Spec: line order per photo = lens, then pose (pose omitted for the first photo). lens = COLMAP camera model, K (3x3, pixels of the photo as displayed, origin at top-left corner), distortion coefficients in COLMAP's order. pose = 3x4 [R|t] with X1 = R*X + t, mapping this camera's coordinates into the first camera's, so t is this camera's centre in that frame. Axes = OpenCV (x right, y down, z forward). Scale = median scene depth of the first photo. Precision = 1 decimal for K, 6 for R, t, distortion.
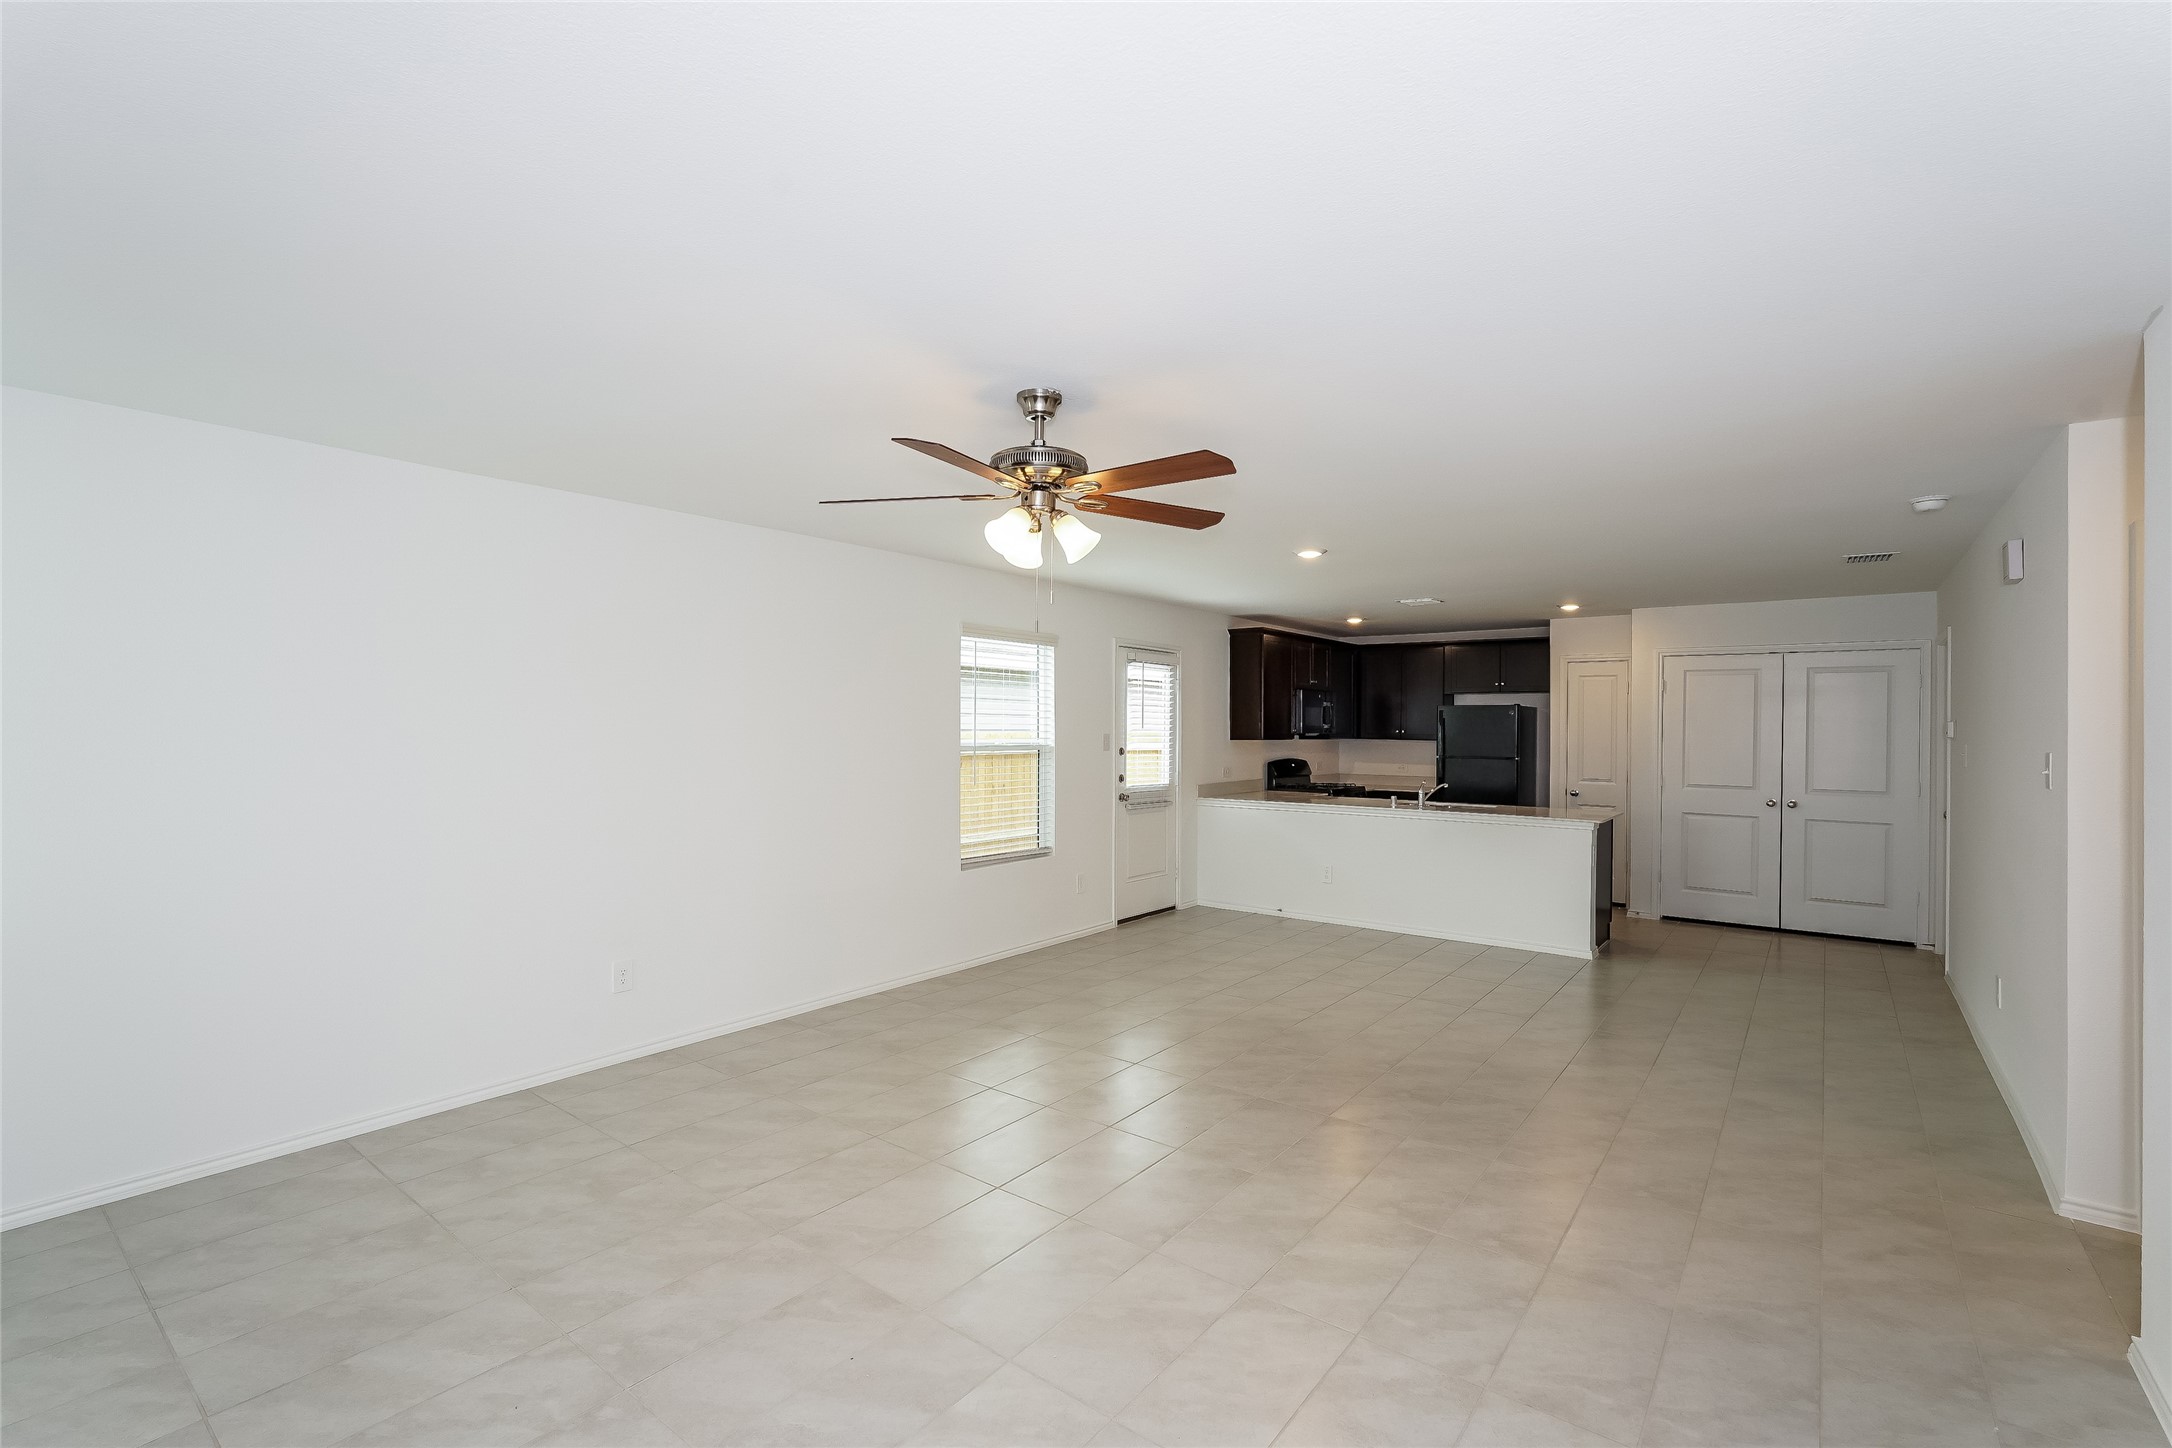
lens RADIAL K [[974.5, 0, 1086.0], [0, 974.5, 724.0], [0, 0, 1]] dist [0.001480, 0.000669]
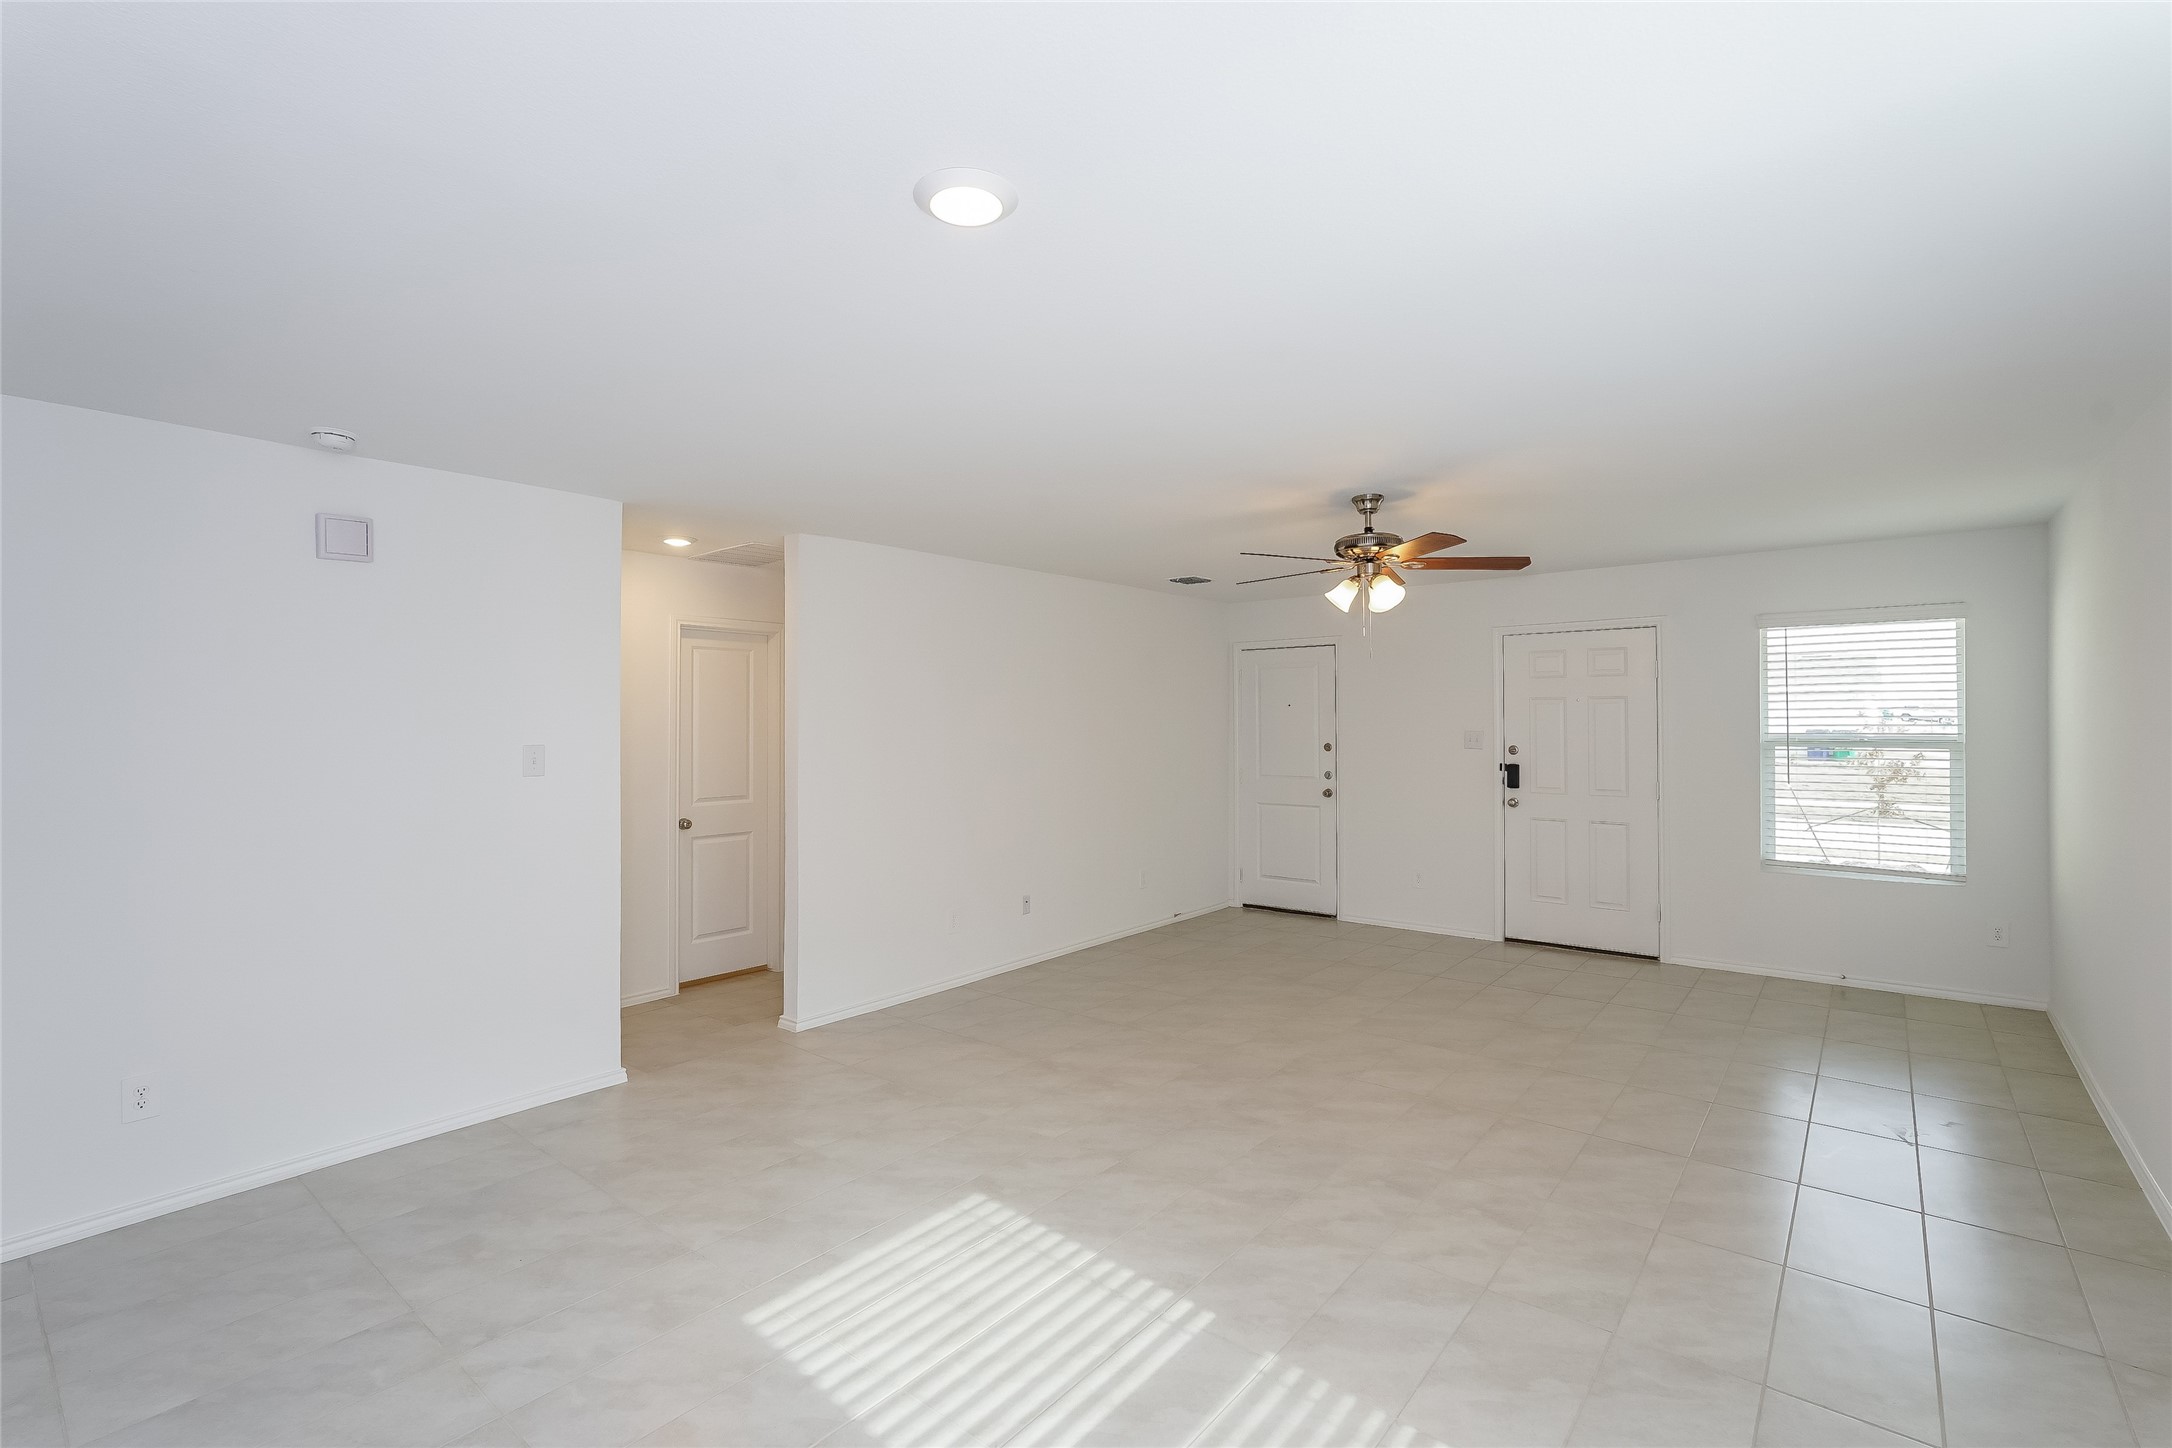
lens RADIAL K [[974.5, 0, 1086.0], [0, 974.5, 724.0], [0, 0, 1]] dist [0.001480, 0.000669]
pose [[-0.999684, -0.002891, 0.024986, 0.144092], [-0.002756, 0.999981, 0.005444, -0.000088], [-0.025001, 0.005374, -0.999673, 1.194439]]
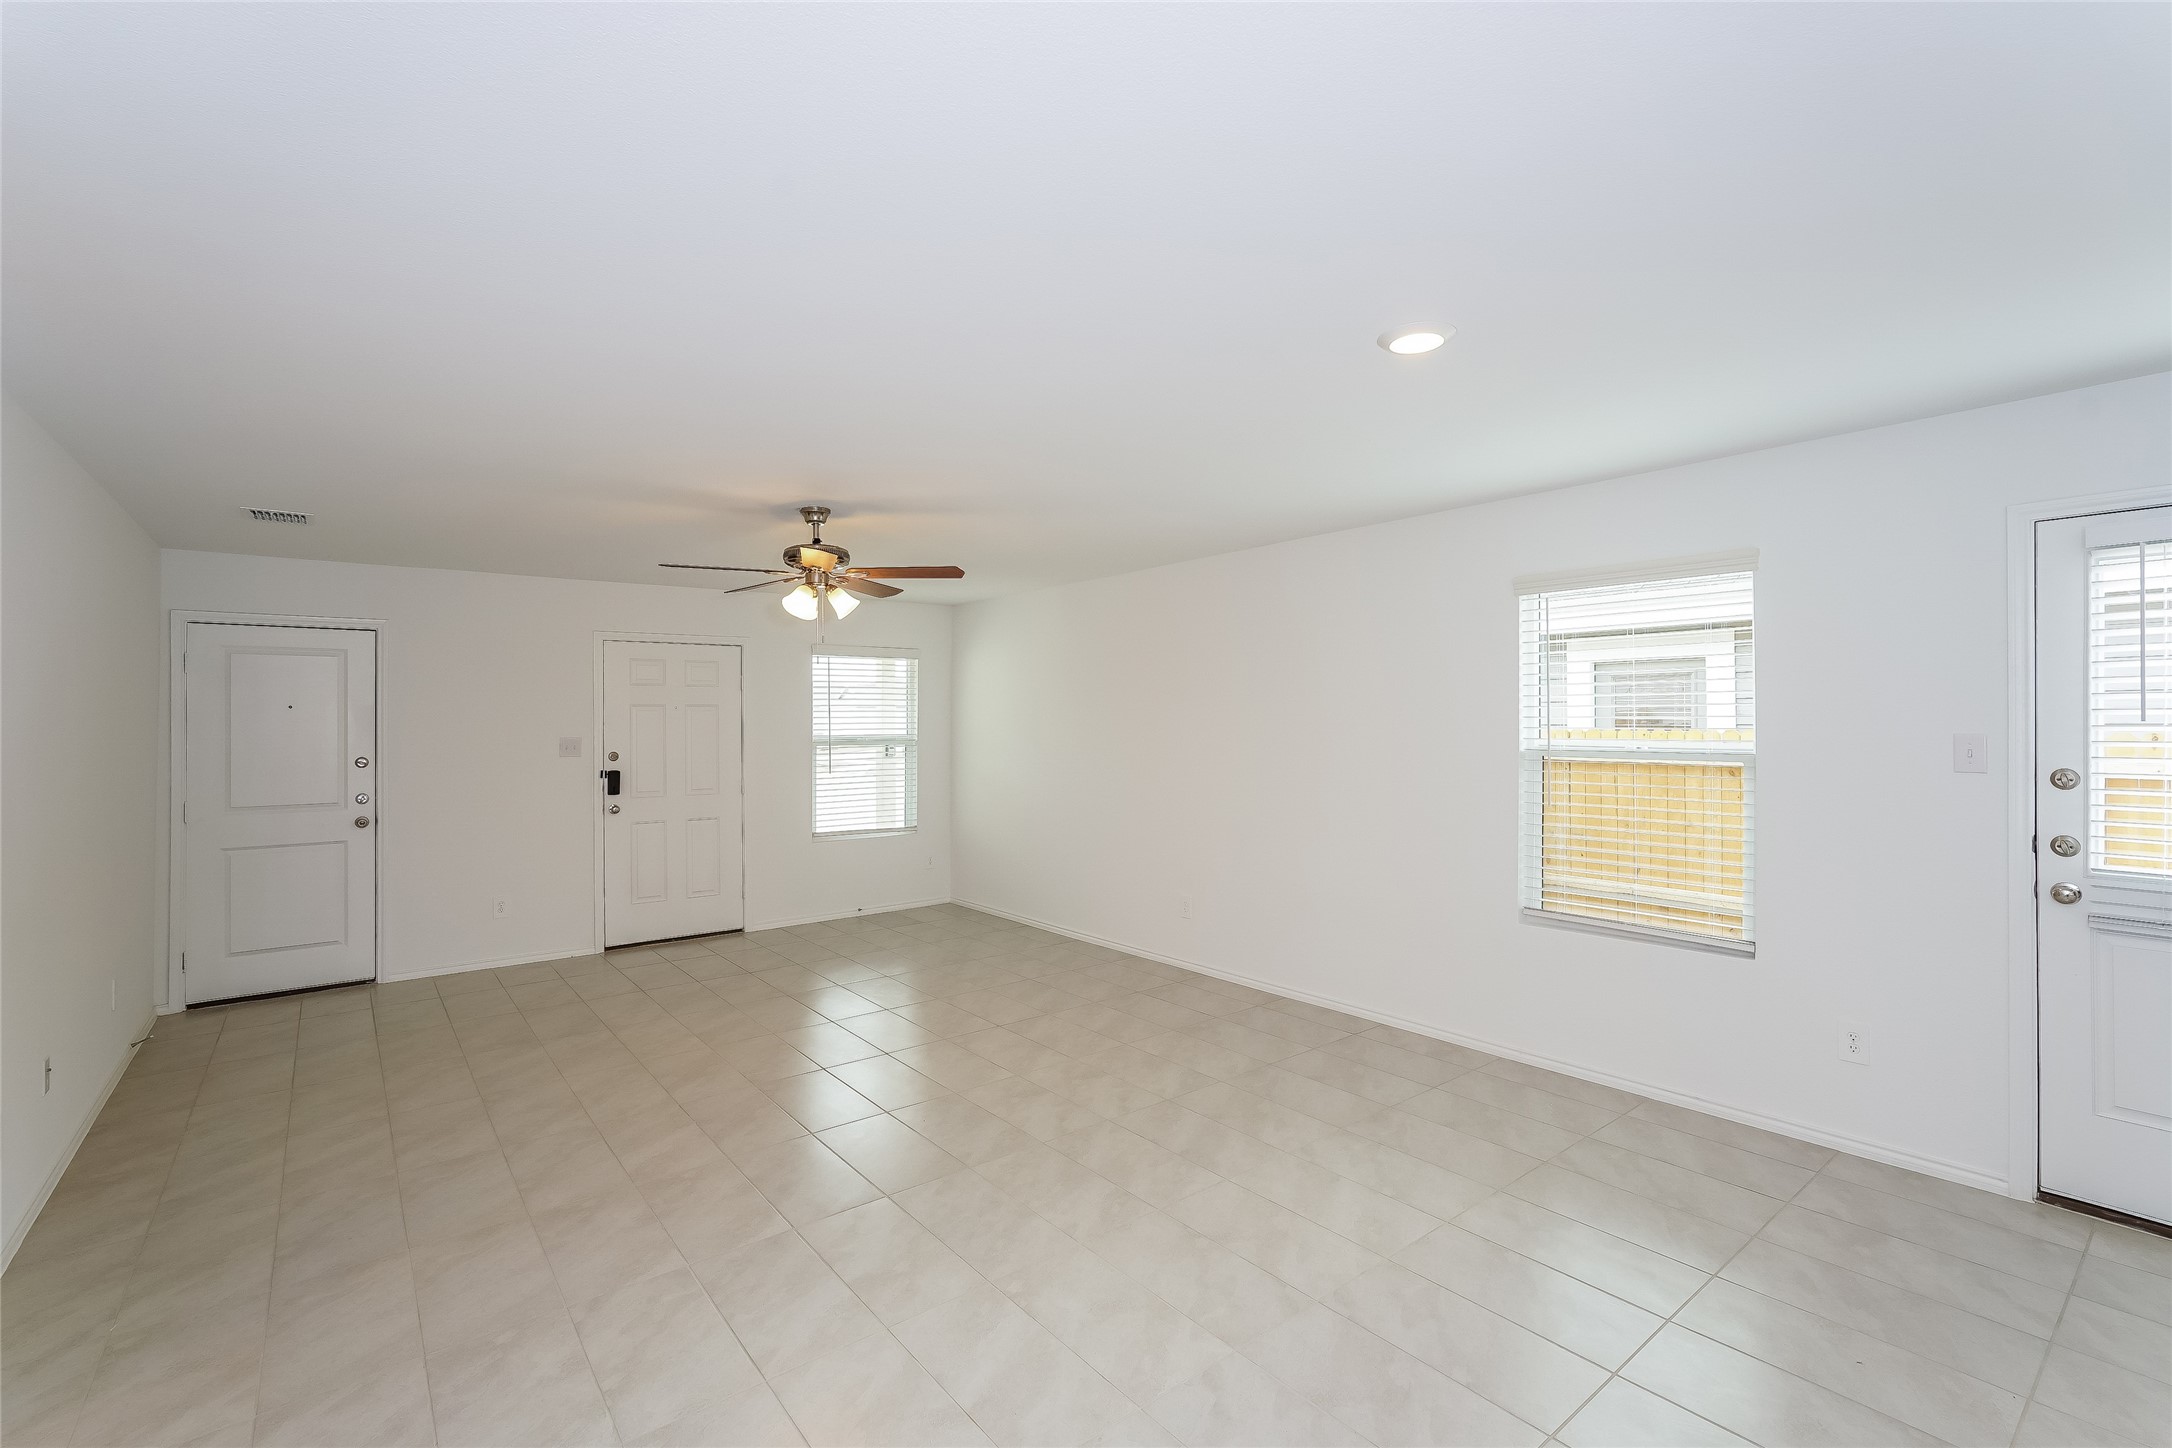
lens RADIAL K [[974.5, 0, 1086.0], [0, 974.5, 724.0], [0, 0, 1]] dist [0.001480, 0.000669]
pose [[-0.236793, -0.005768, -0.971543, 0.634442], [0.004197, 0.999967, -0.006960, 0.007544], [0.971551, -0.005726, -0.236761, 0.850188]]
